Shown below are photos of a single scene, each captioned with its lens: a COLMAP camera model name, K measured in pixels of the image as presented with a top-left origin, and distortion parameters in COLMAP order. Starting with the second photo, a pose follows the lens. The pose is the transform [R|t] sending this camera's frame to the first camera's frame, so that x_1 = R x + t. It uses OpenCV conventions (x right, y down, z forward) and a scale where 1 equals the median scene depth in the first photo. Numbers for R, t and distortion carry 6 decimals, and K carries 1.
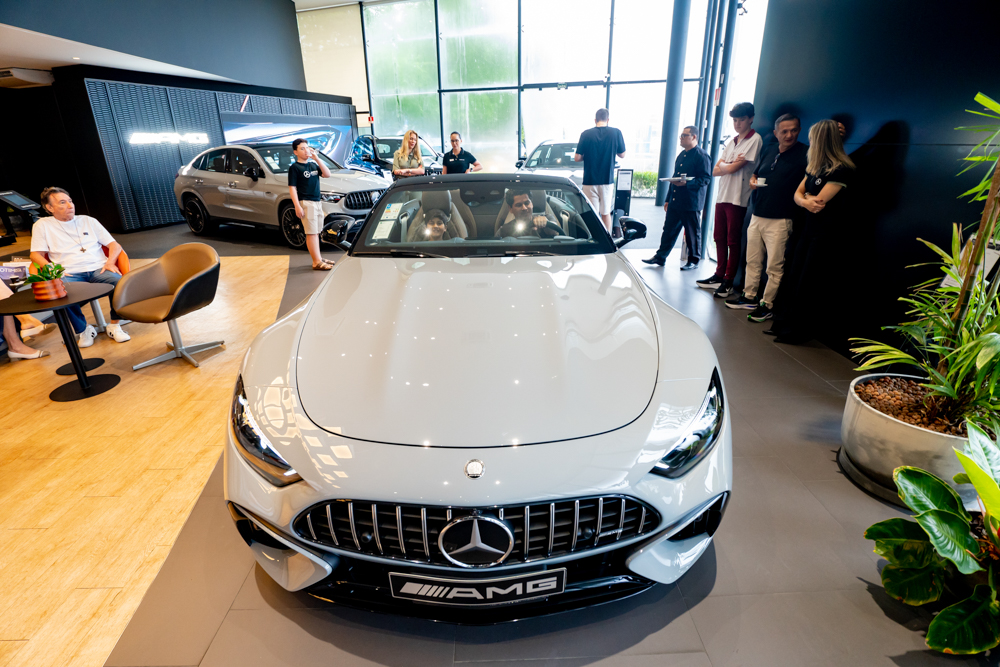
lens RADIAL K [[481.3, 0, 502.0], [0, 481.3, 330.4], [0, 0, 1]] dist [-0.037635, 0.005529]
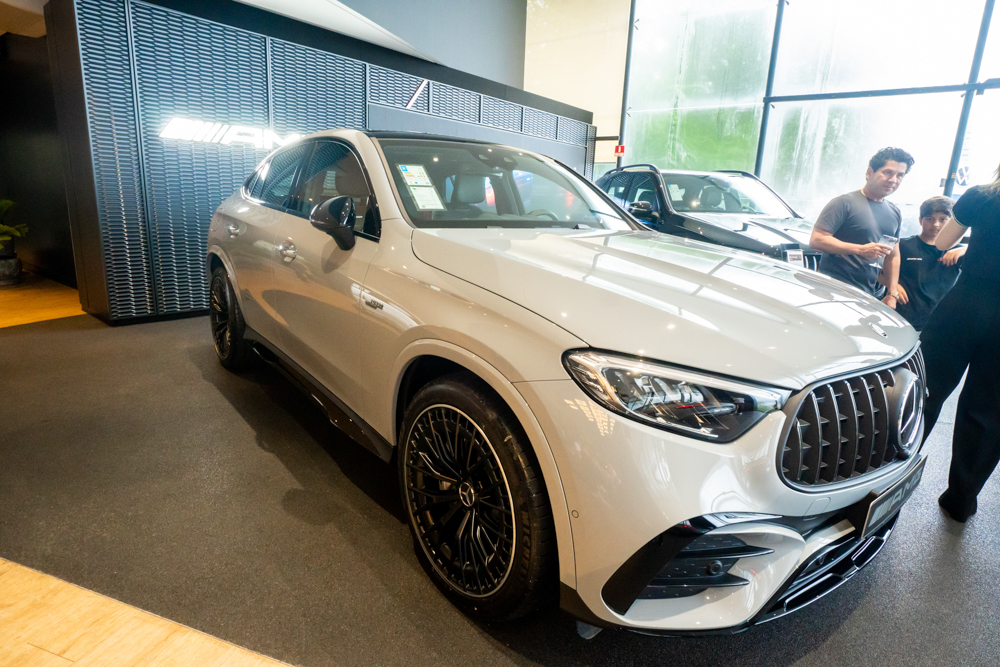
lens RADIAL K [[560.1, 0, 504.7], [0, 560.1, 331.3], [0, 0, 1]] dist [-0.019057, 0.001405]
pose [[0.938522, 0.129363, -0.320065, -0.269965], [-0.176389, 0.976671, -0.122473, -0.200279], [0.296755, 0.171400, 0.939446, 0.602531]]
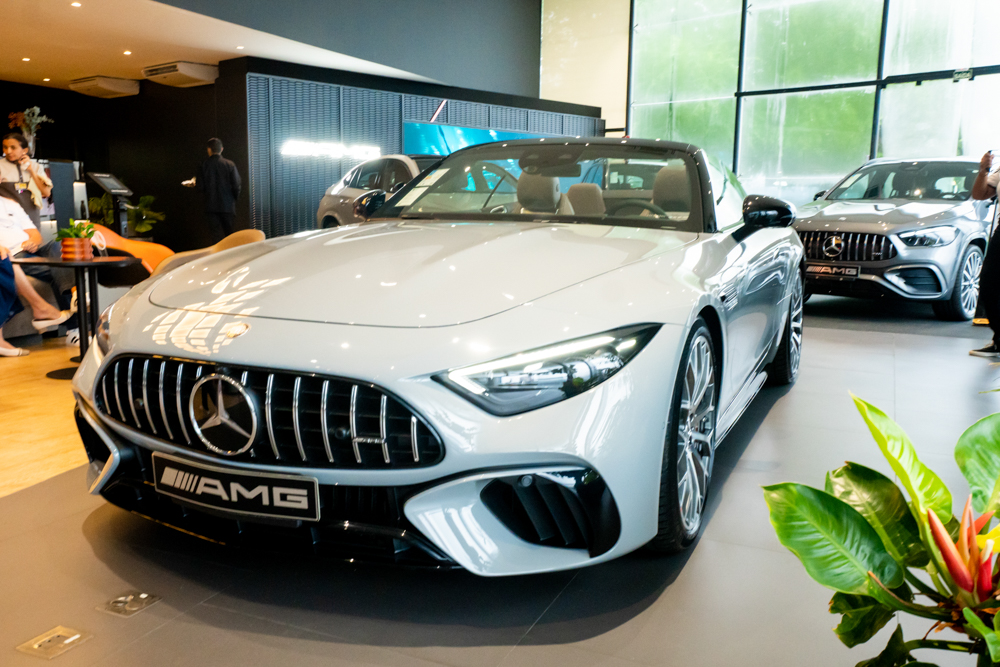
lens RADIAL K [[861.2, 0, 501.3], [0, 861.2, 331.7], [0, 0, 1]] dist [0.027932, 0.016659]
pose [[0.901118, 0.089919, -0.424148, 0.141990], [-0.181140, 0.966870, -0.179863, 0.064770], [0.393923, 0.238908, 0.887552, -0.033051]]
